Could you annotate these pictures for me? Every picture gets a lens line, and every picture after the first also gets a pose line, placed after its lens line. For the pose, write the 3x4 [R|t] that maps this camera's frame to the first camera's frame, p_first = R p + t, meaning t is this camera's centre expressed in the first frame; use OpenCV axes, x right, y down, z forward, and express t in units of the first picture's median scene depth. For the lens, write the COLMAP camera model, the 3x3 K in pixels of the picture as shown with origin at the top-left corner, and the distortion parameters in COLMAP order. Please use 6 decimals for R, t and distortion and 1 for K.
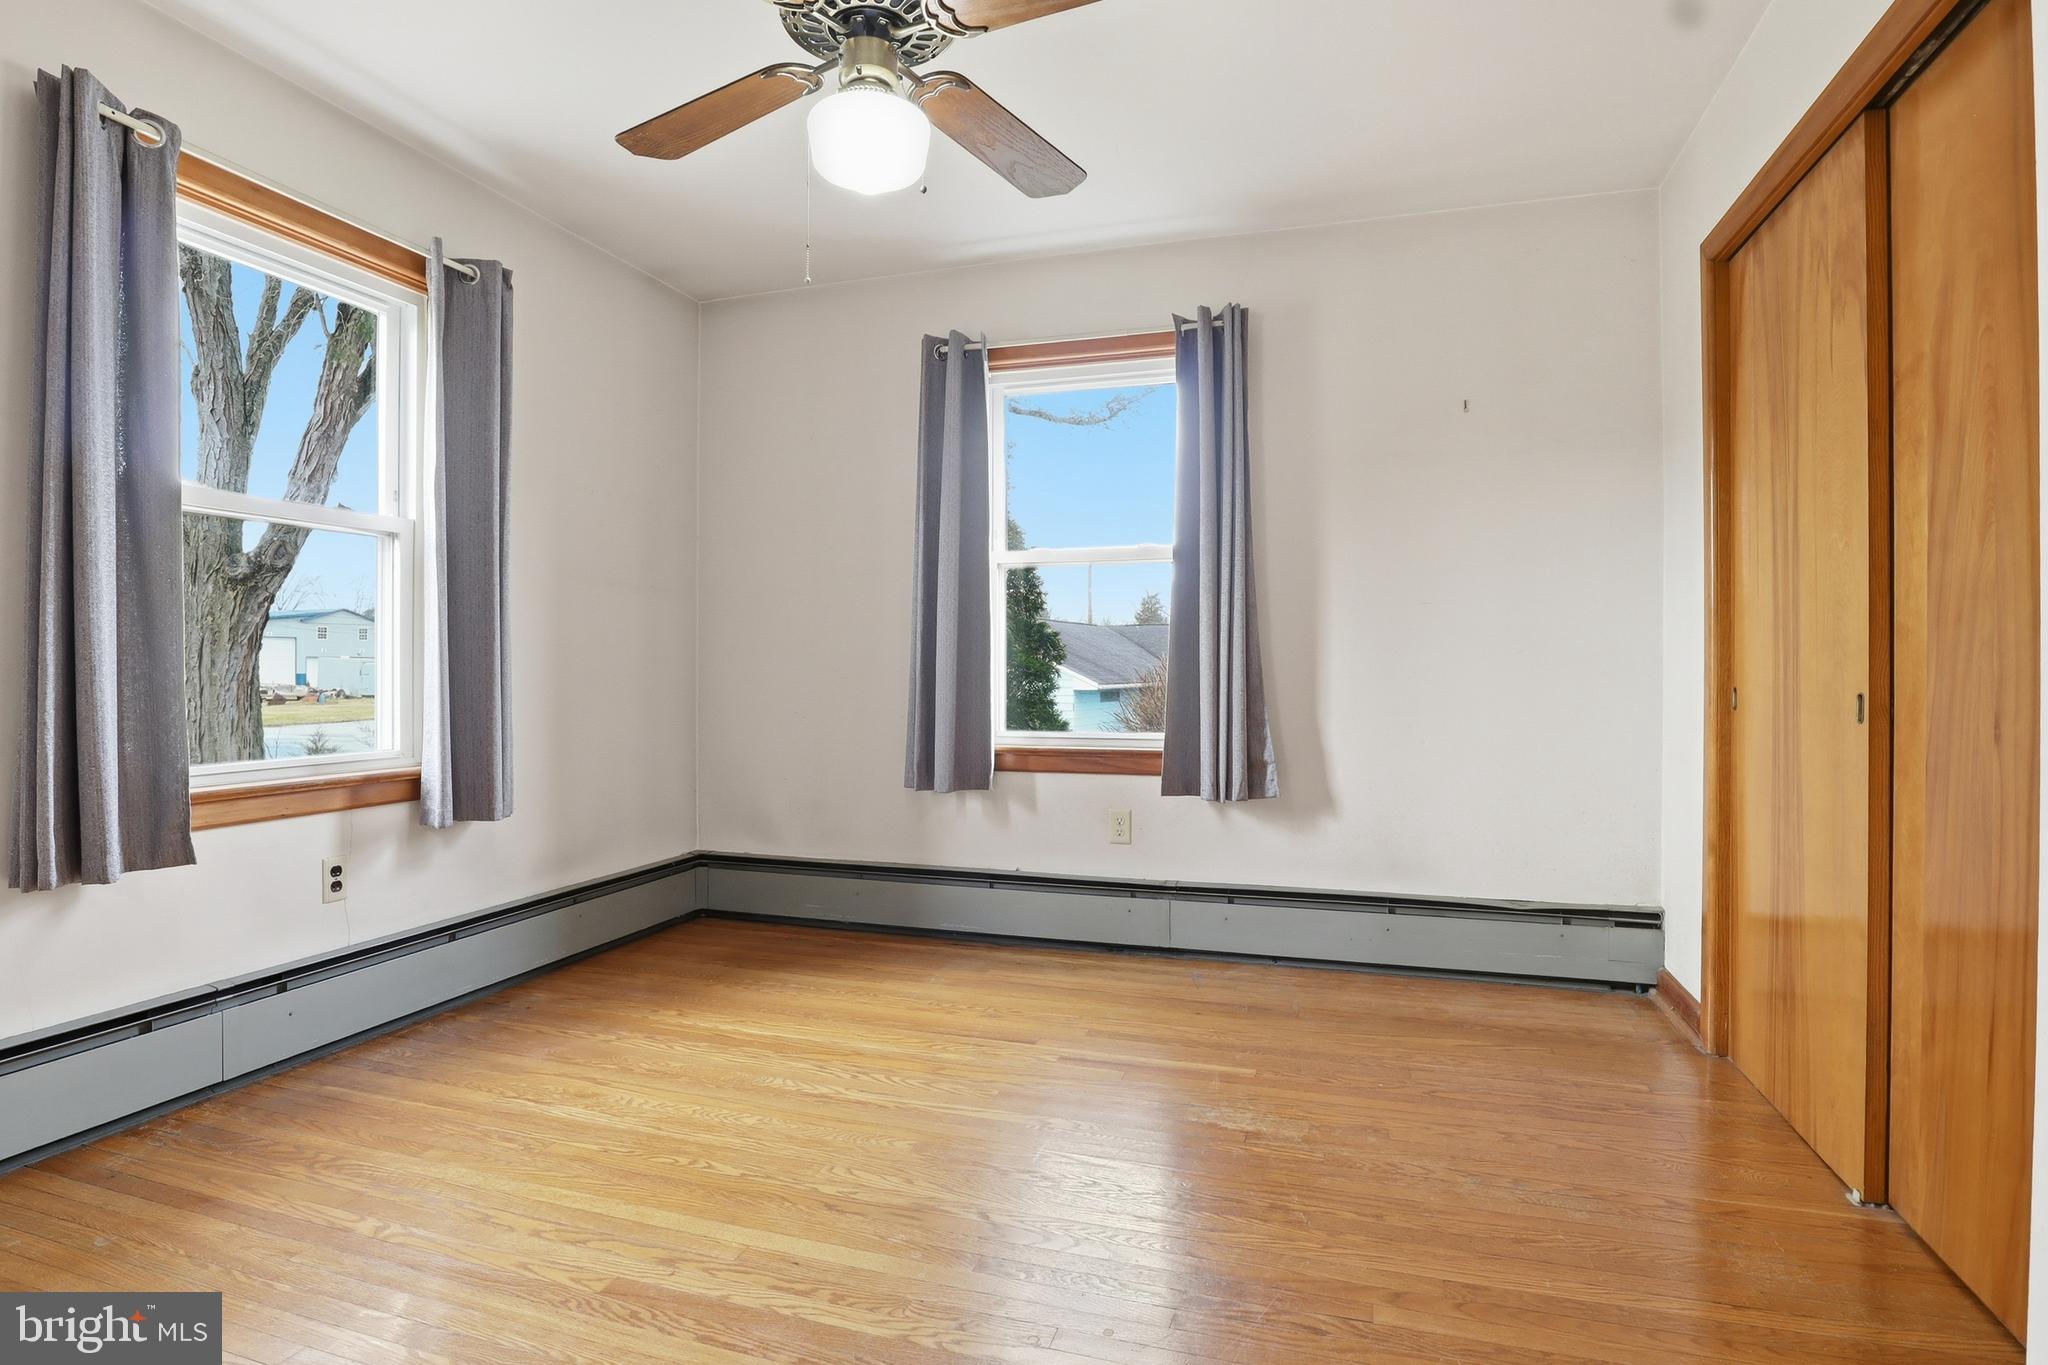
lens RADIAL K [[1073.8, 0, 1012.6], [0, 1073.8, 665.8], [0, 0, 1]] dist [-0.050571, 0.018685]
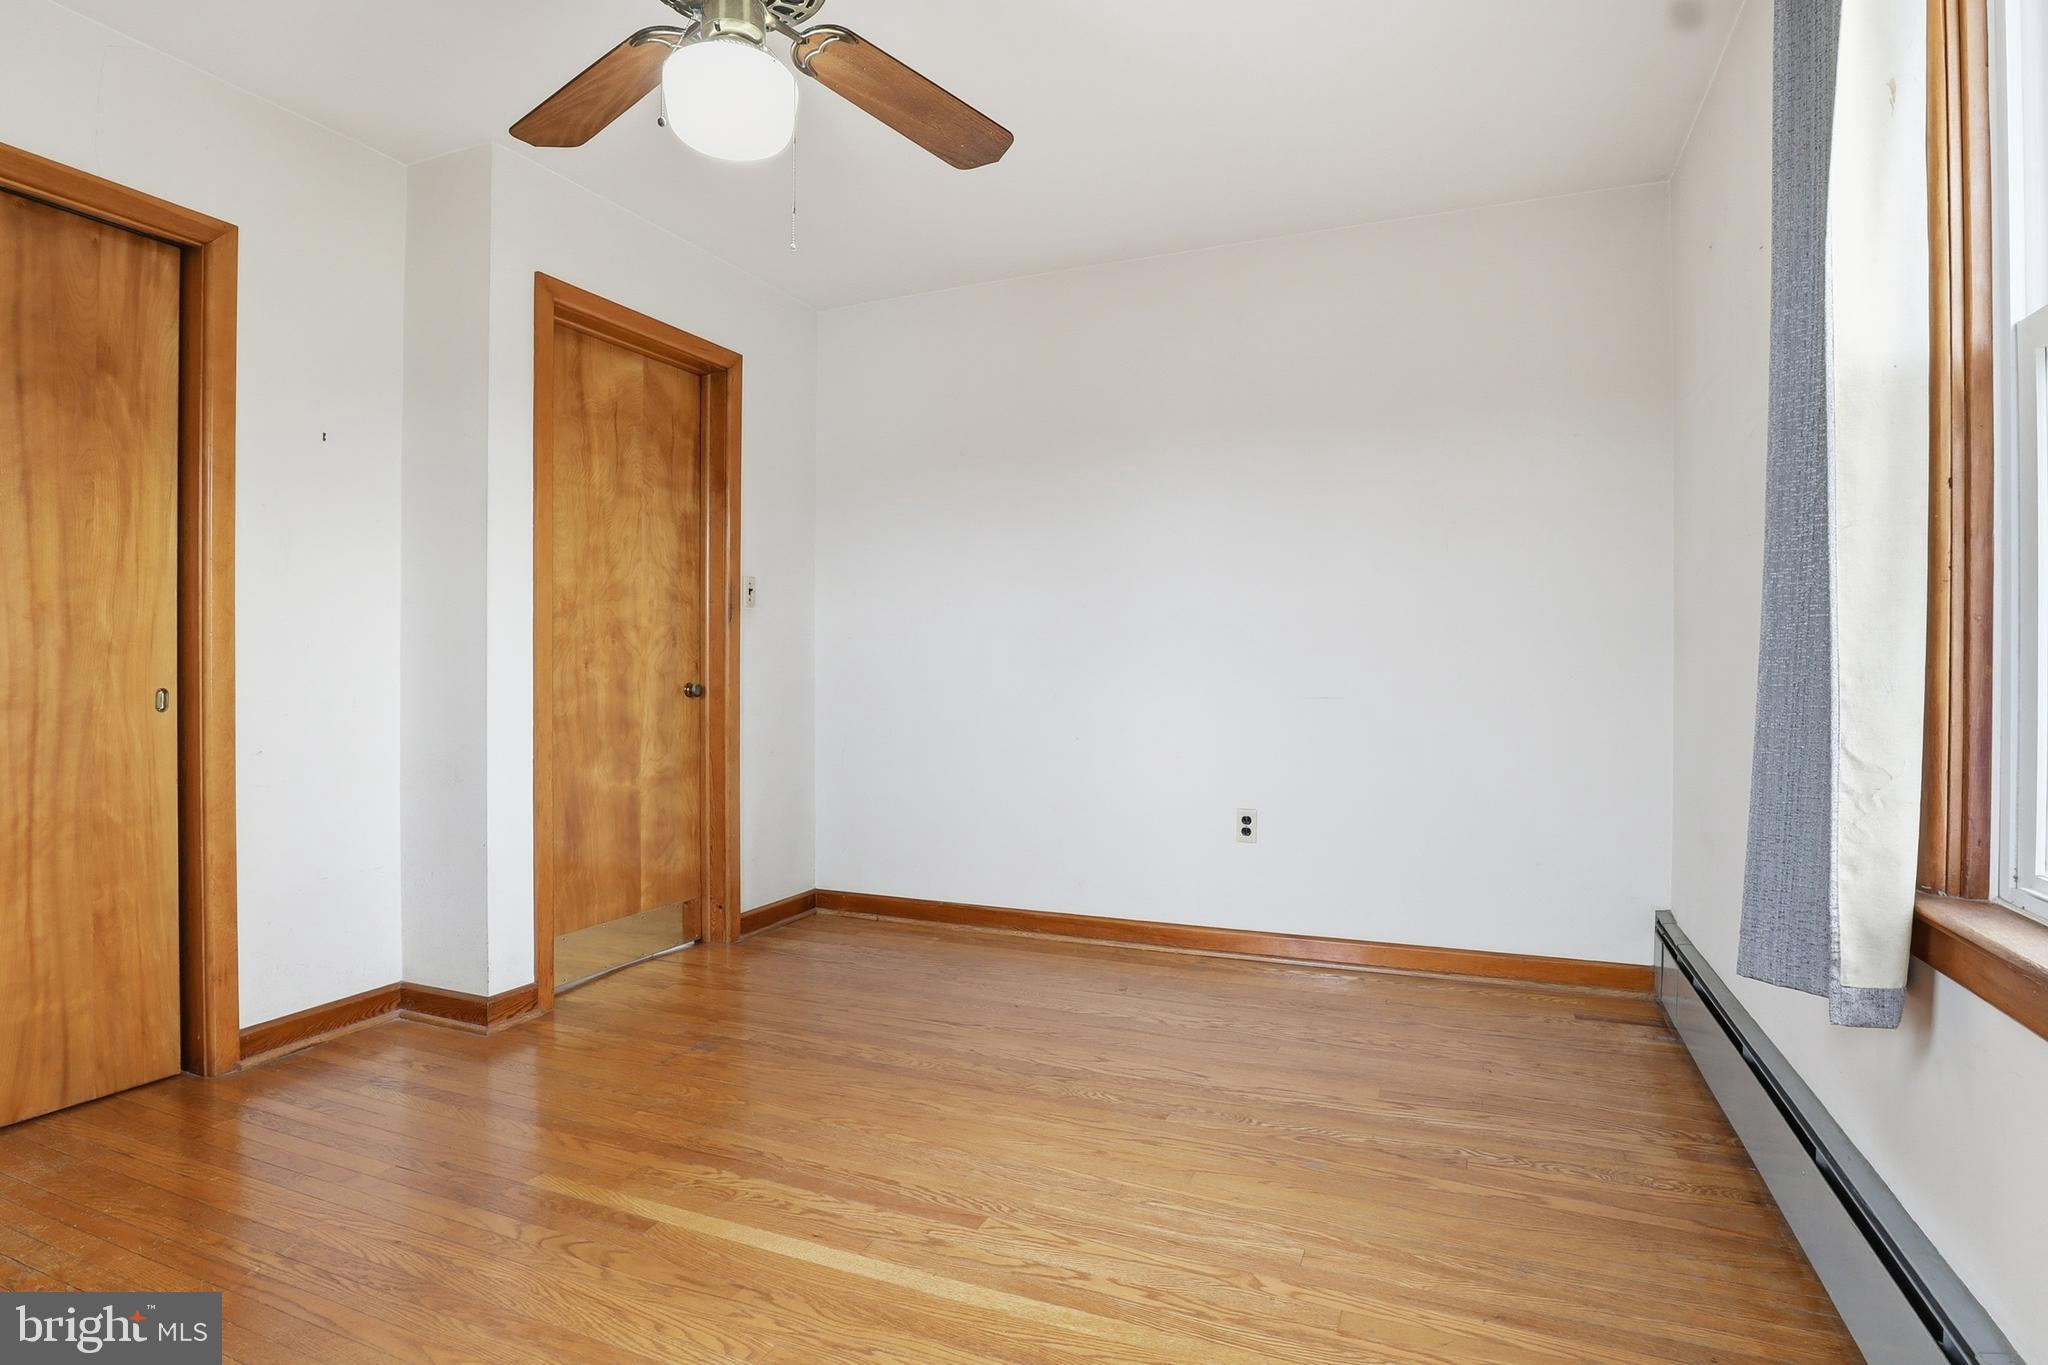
lens RADIAL K [[1073.8, 0, 1012.6], [0, 1073.8, 665.8], [0, 0, 1]] dist [-0.050571, 0.018685]
pose [[-0.996003, 0.000046, 0.089321, -0.520351], [-0.000222, 0.999996, -0.002985, -0.004146], [-0.089320, -0.002993, -0.995998, 2.137542]]
